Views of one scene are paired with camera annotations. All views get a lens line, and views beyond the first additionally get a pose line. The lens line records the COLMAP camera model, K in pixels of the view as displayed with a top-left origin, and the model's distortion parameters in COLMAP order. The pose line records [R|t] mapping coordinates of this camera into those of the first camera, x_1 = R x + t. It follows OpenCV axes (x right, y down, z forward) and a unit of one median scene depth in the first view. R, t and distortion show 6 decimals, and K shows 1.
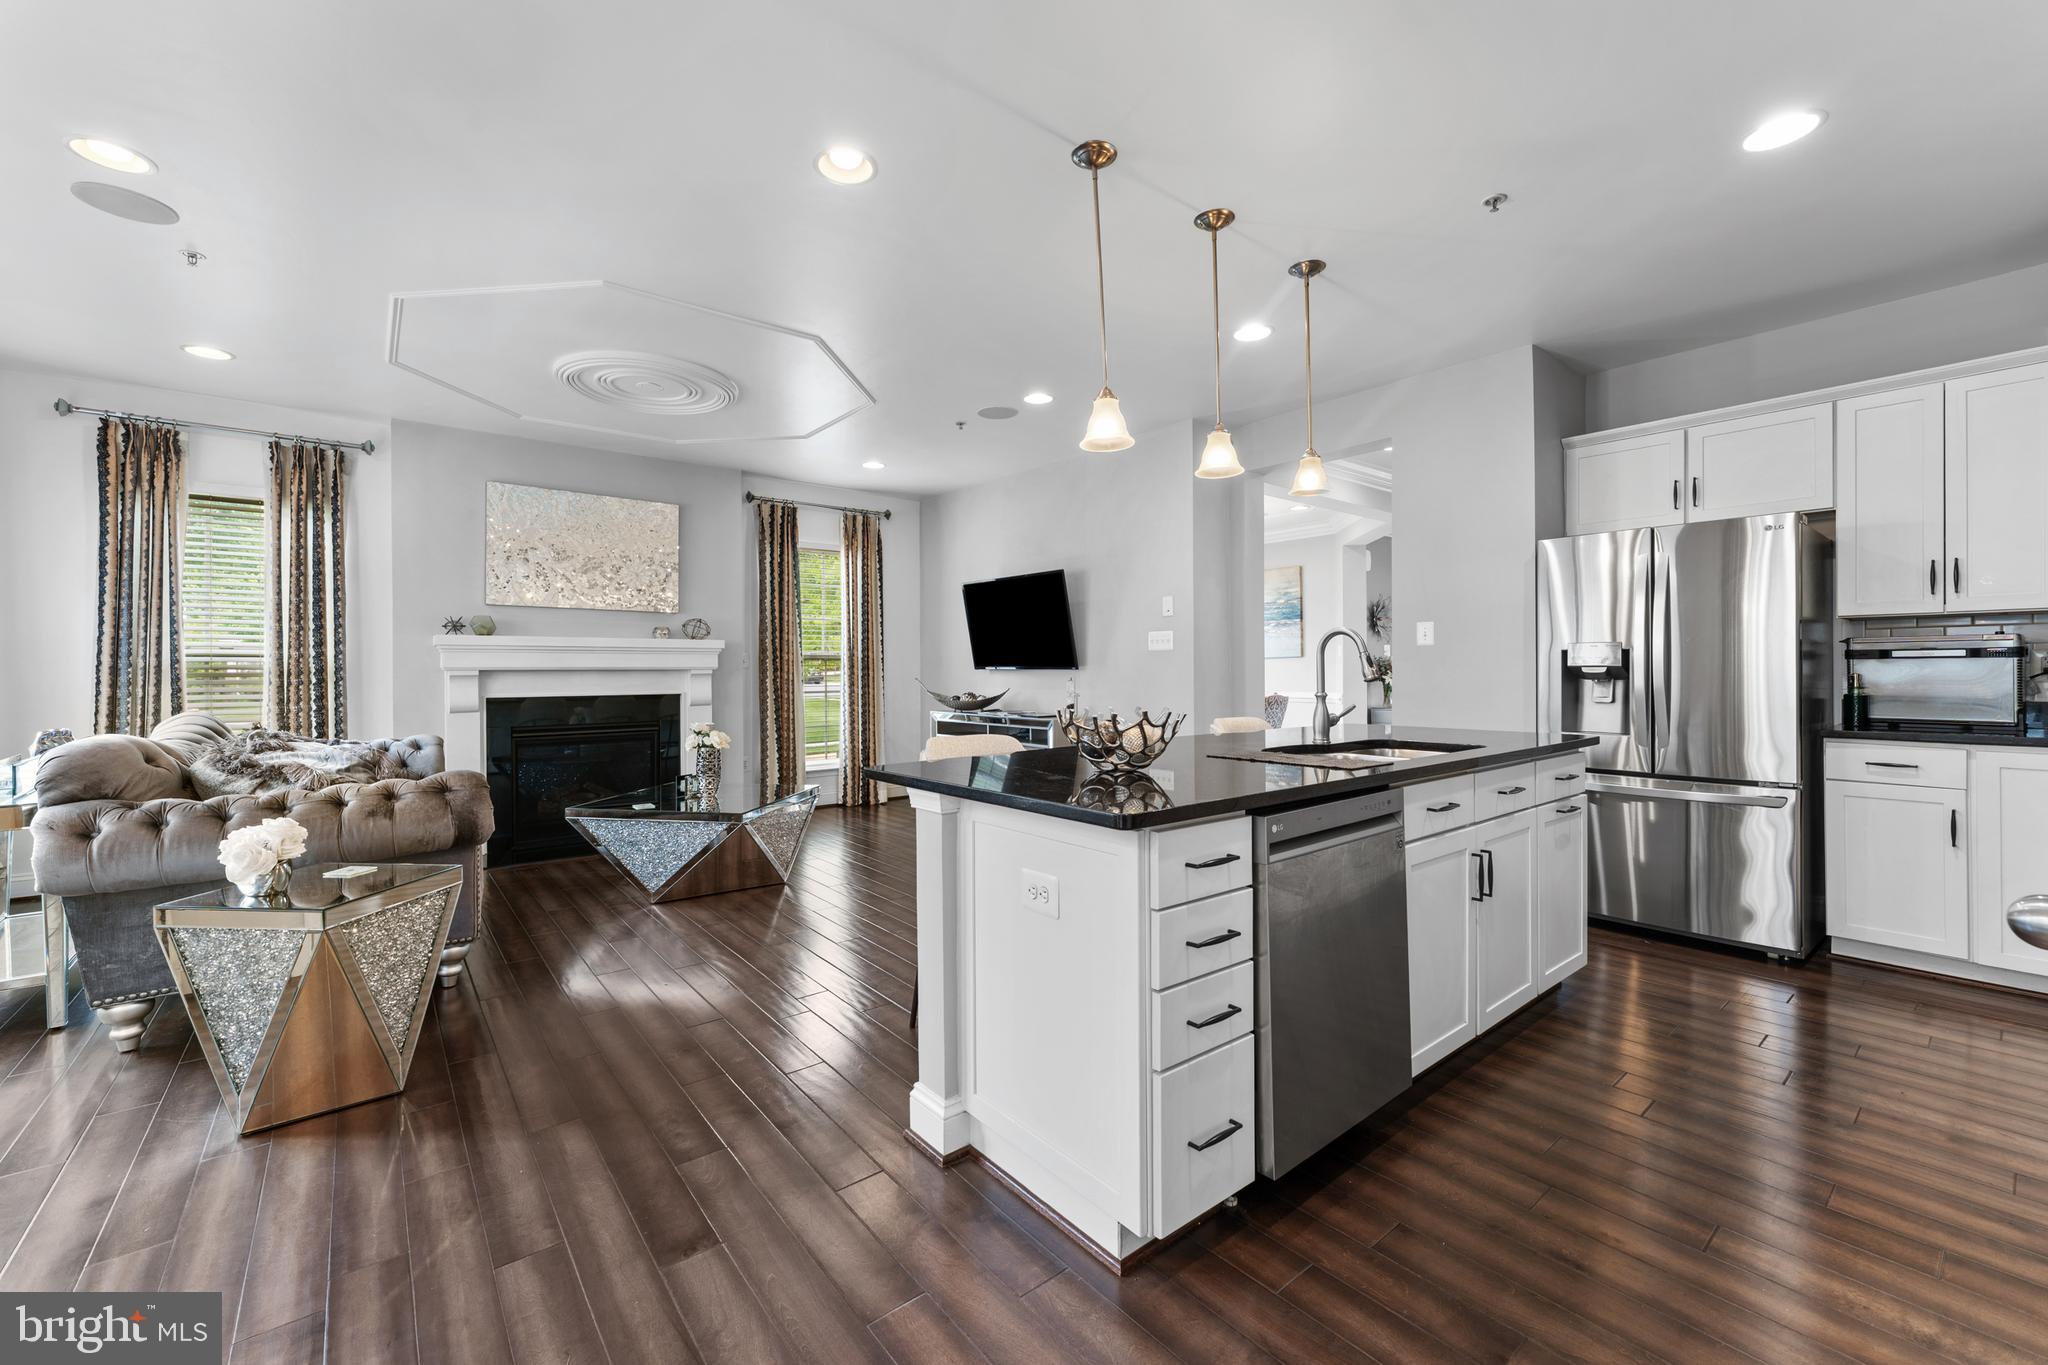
lens RADIAL K [[816.3, 0, 1024.1], [0, 816.3, 670.3], [0, 0, 1]] dist [0.000197, -0.000581]
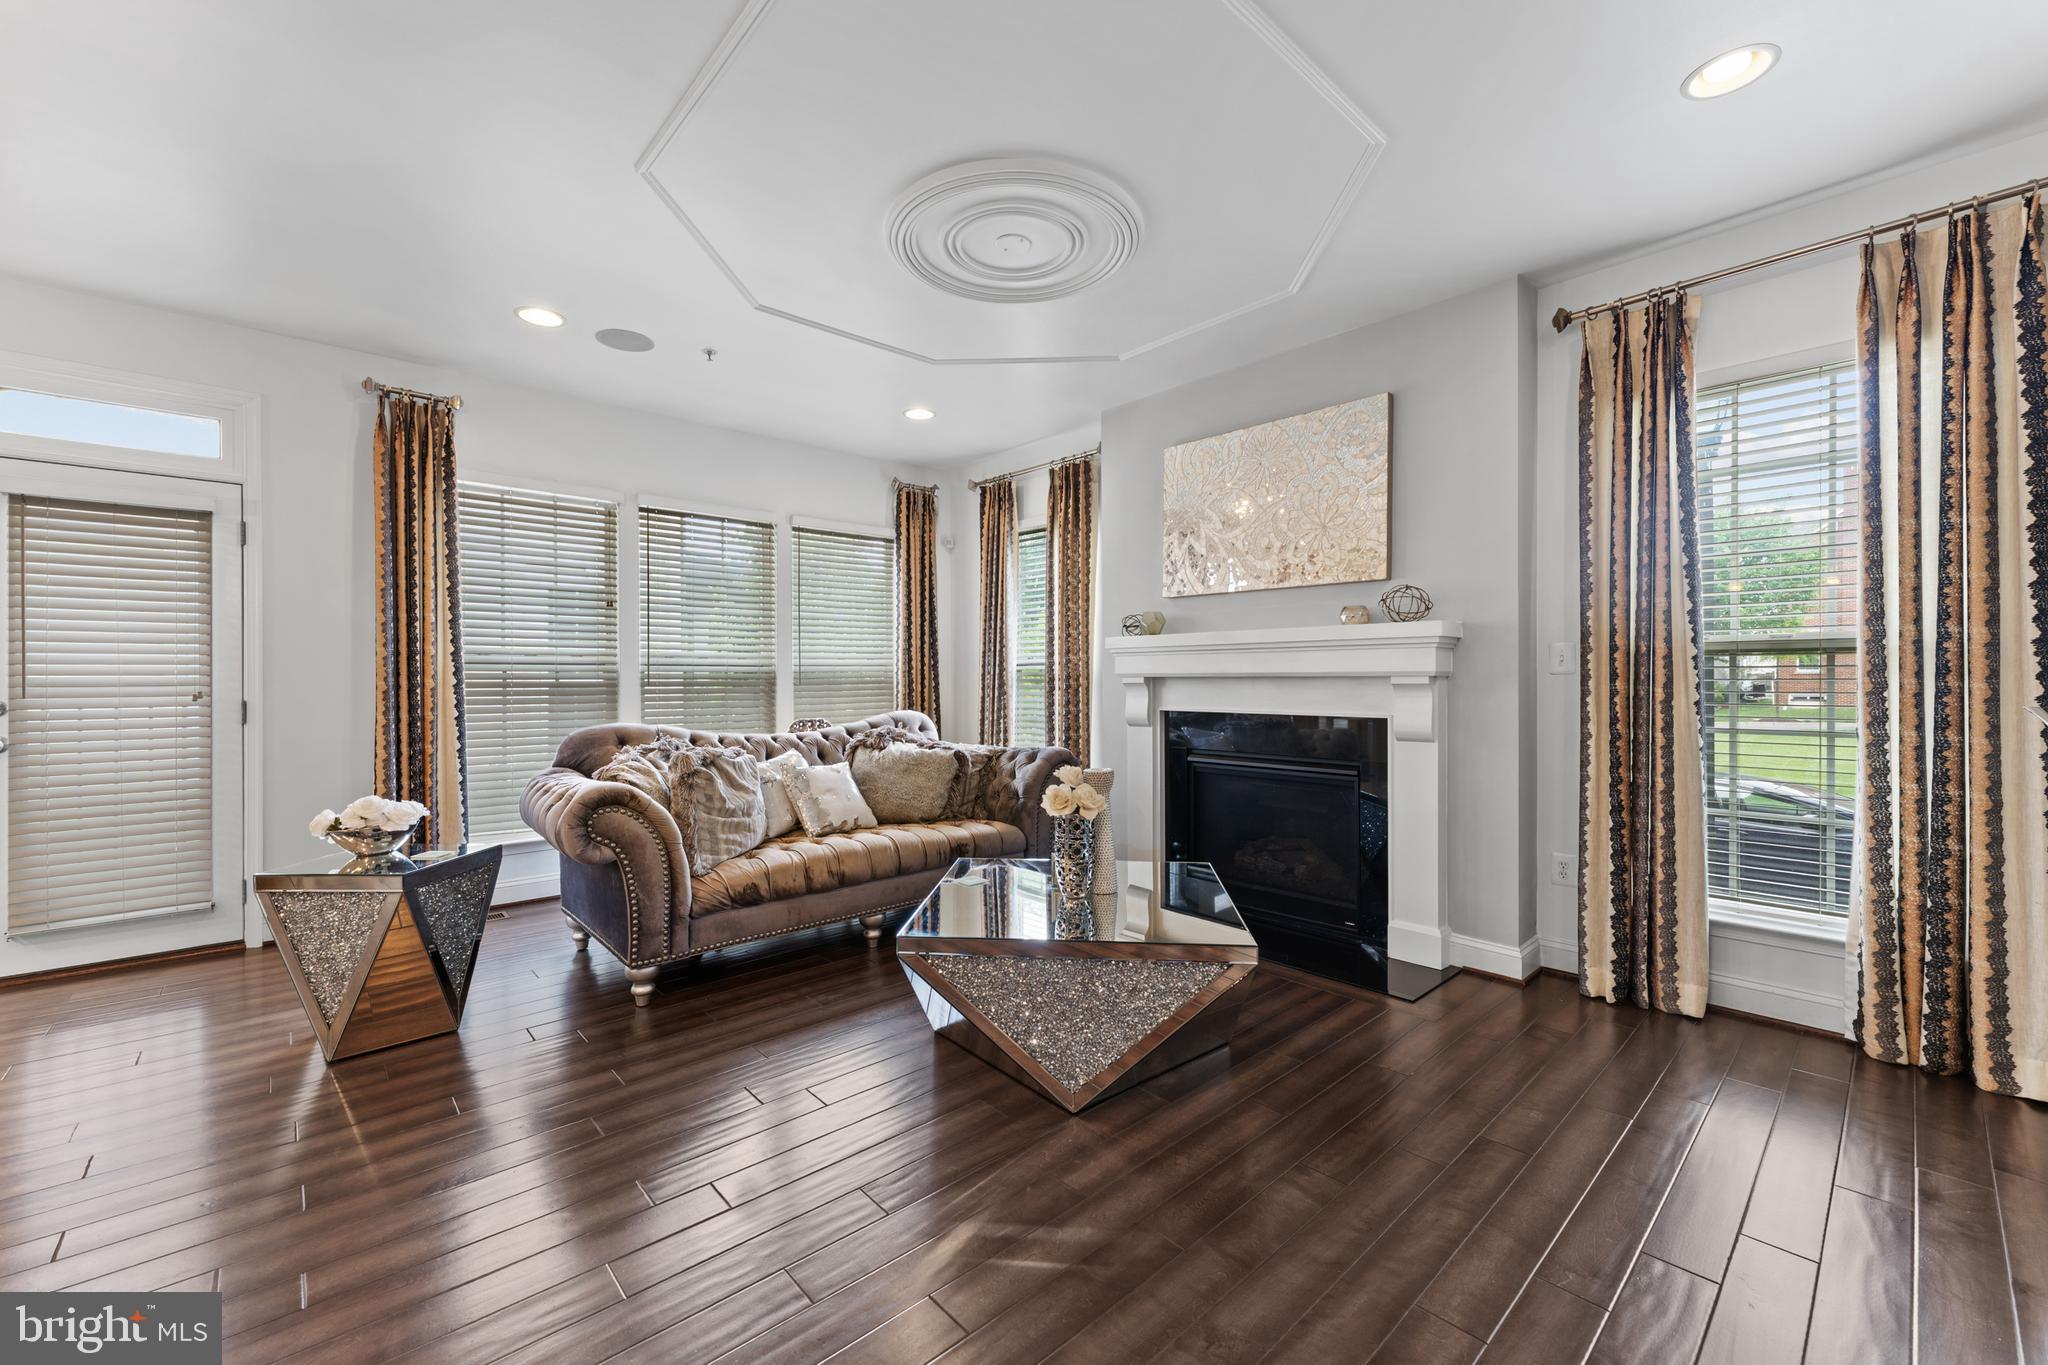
lens RADIAL K [[816.3, 0, 1016.4], [0, 816.3, 681.0], [0, 0, 1]] dist [0.000197, -0.000581]
pose [[0.052945, 0.008633, -0.998560, 0.174379], [0.001383, 0.999961, 0.008718, -0.003471], [0.998596, -0.001842, 0.052931, 0.857891]]
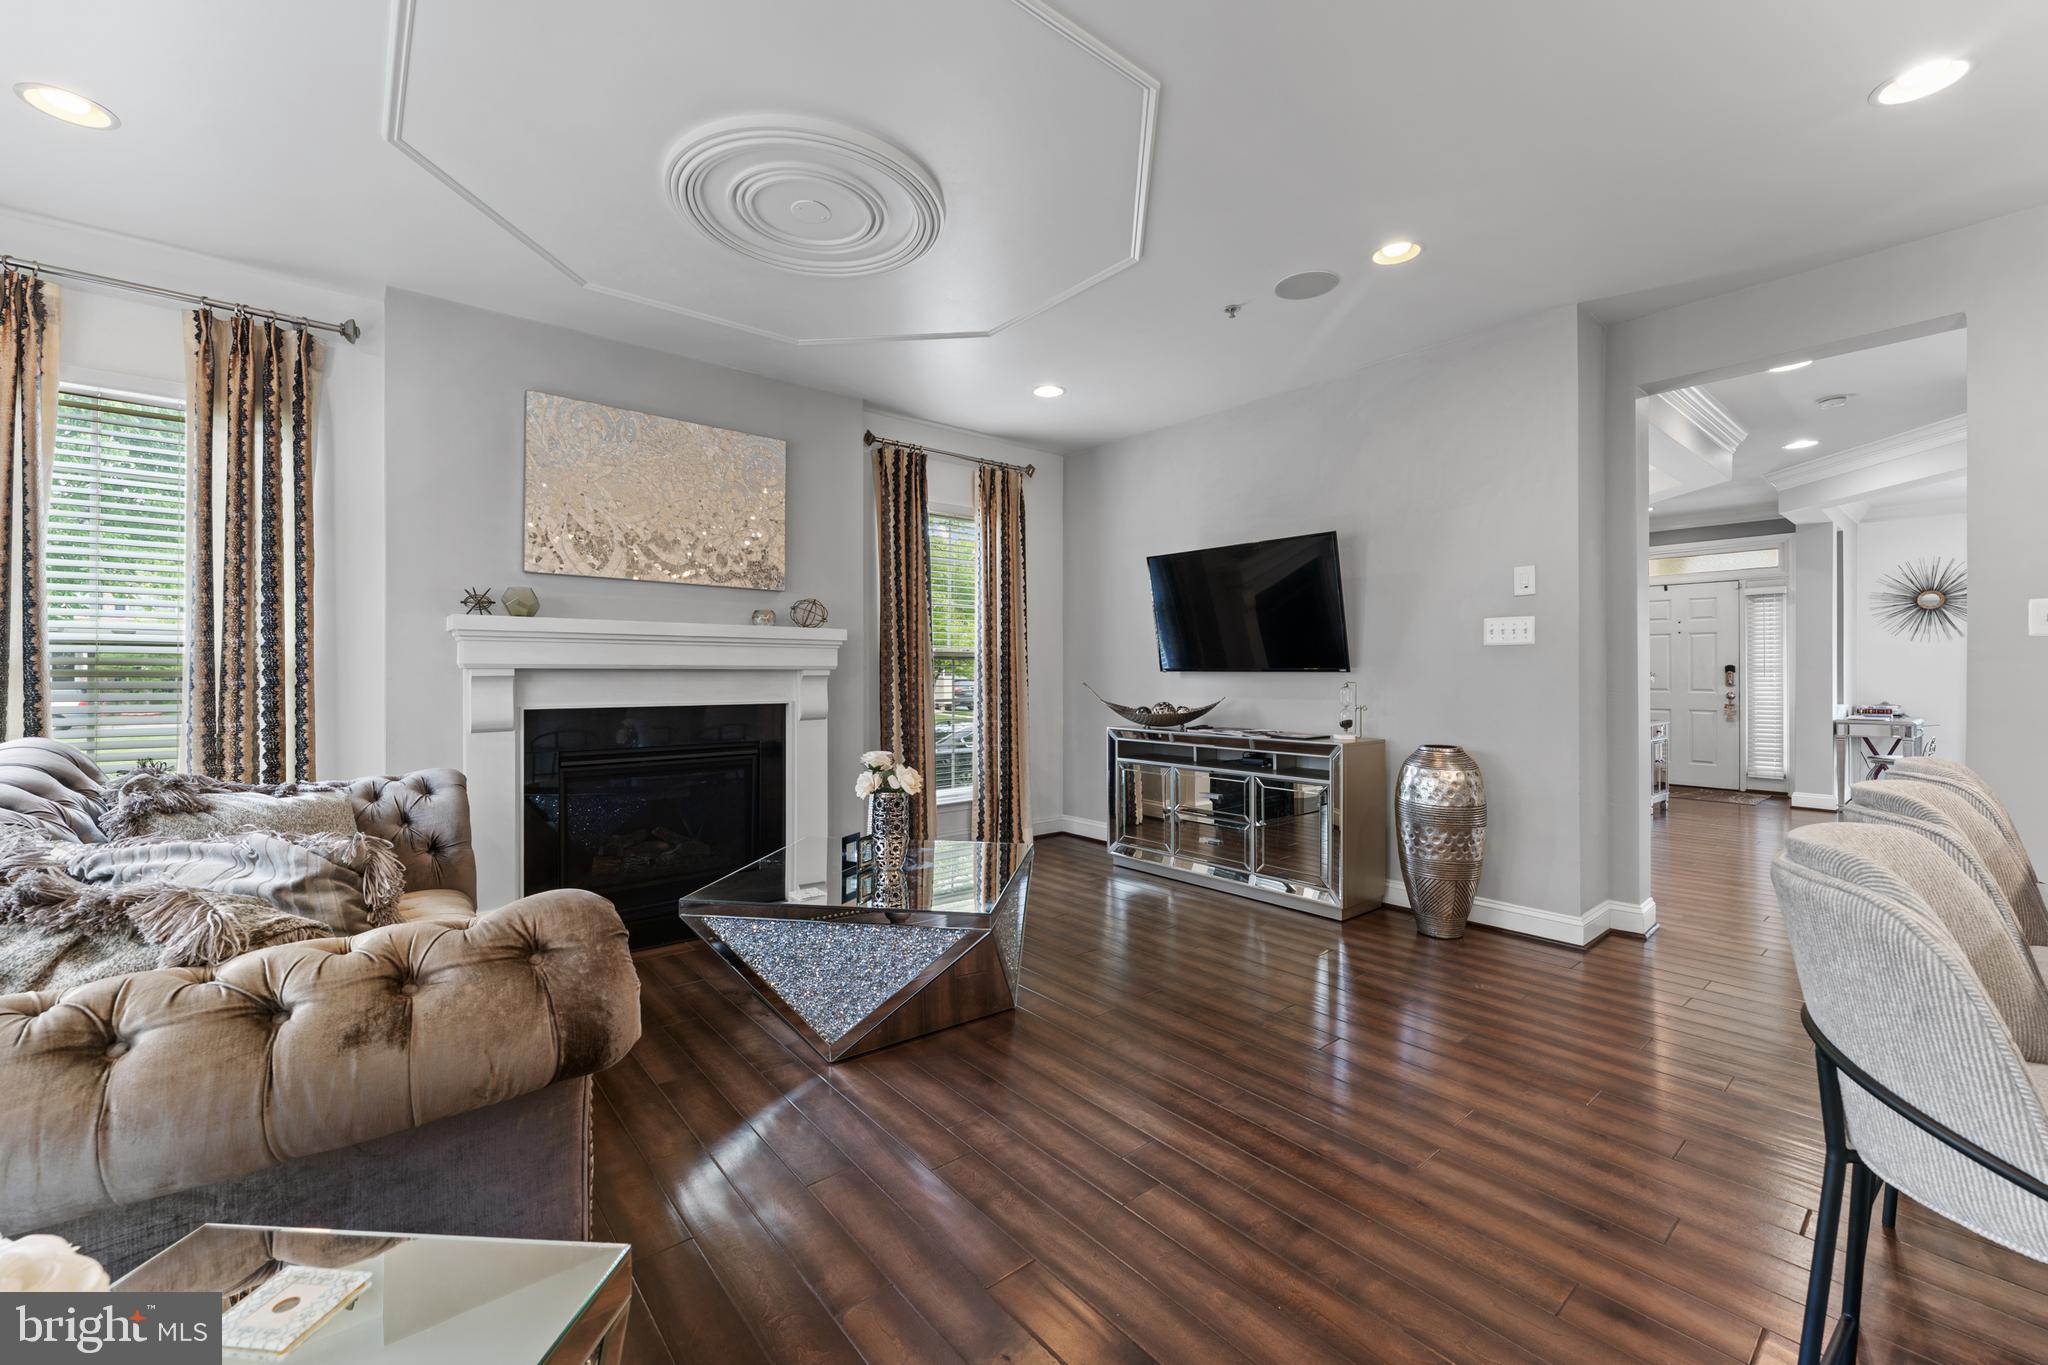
lens RADIAL K [[816.3, 0, 1021.6], [0, 816.3, 672.1], [0, 0, 1]] dist [0.000197, -0.000581]
pose [[0.999903, 0.004779, 0.013076, -0.271431], [-0.004746, 0.999985, -0.002602, 0.002677], [-0.013088, 0.002540, 0.999911, 0.337832]]
